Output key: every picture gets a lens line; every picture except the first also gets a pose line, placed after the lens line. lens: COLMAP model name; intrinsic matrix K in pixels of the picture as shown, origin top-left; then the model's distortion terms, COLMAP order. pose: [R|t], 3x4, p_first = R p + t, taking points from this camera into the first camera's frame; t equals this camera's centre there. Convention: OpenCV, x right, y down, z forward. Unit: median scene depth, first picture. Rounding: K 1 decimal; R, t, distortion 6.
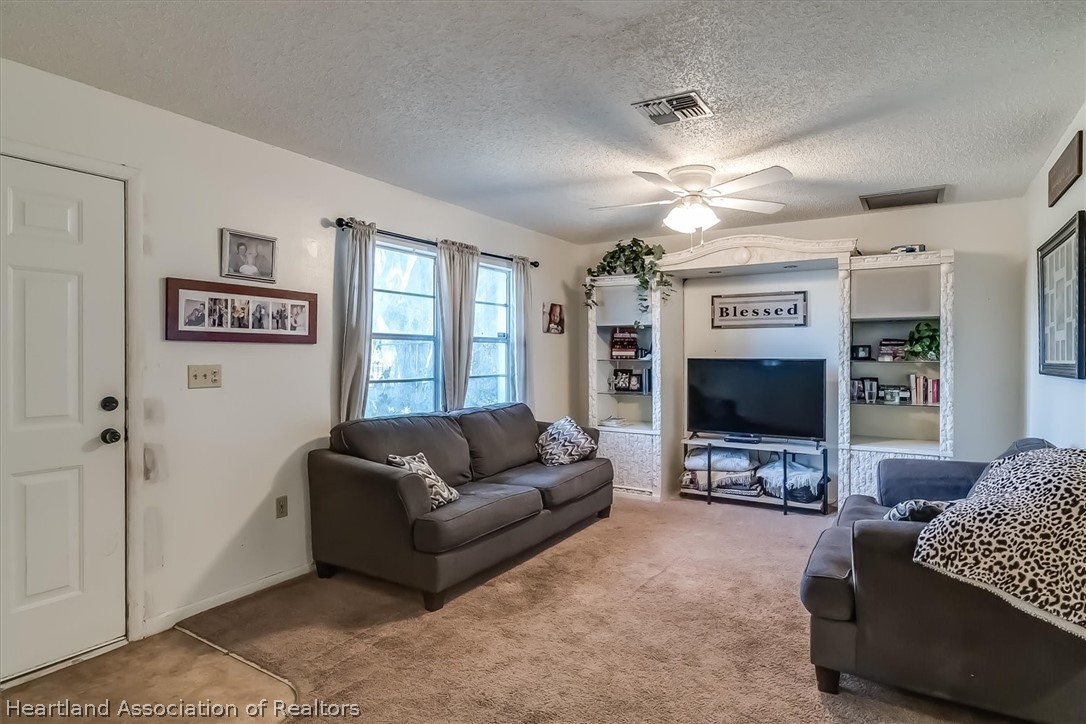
lens RADIAL K [[569.7, 0, 543.0], [0, 569.7, 362.0], [0, 0, 1]] dist [-0.004089, -0.000169]
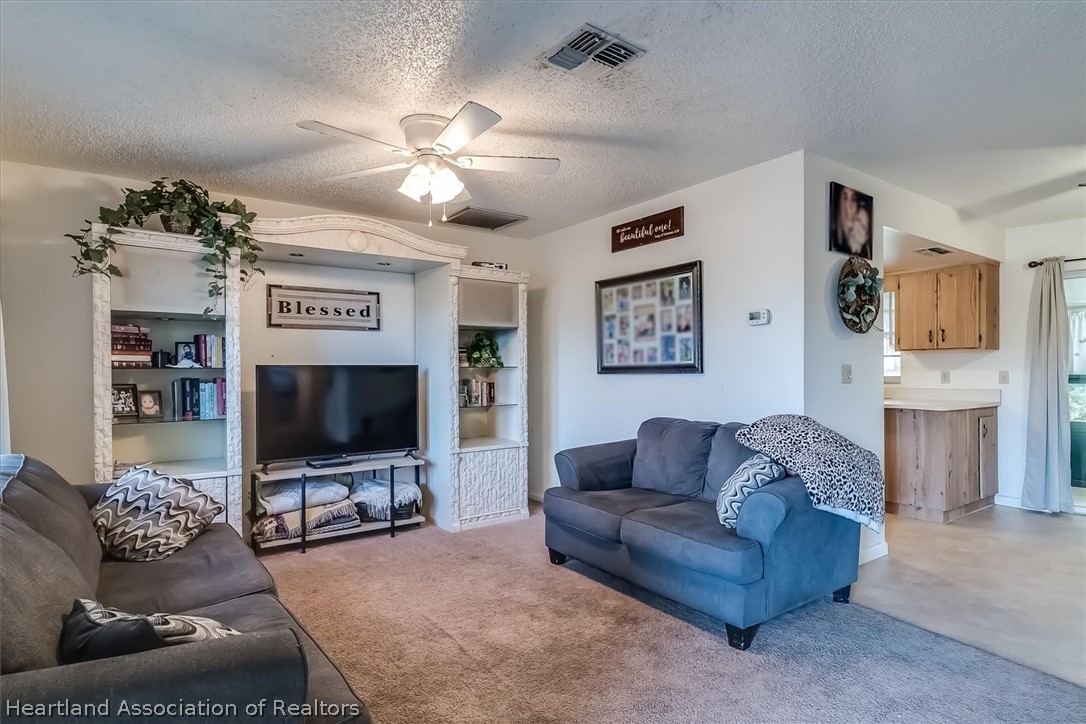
lens RADIAL K [[582.3, 0, 527.4], [0, 582.3, 373.1], [0, 0, 1]] dist [-0.012454, -0.000219]
pose [[0.392833, -0.008401, 0.919571, -0.314859], [0.018836, 0.999822, 0.001088, 0.010068], [-0.919417, 0.016893, 0.392922, 0.405061]]
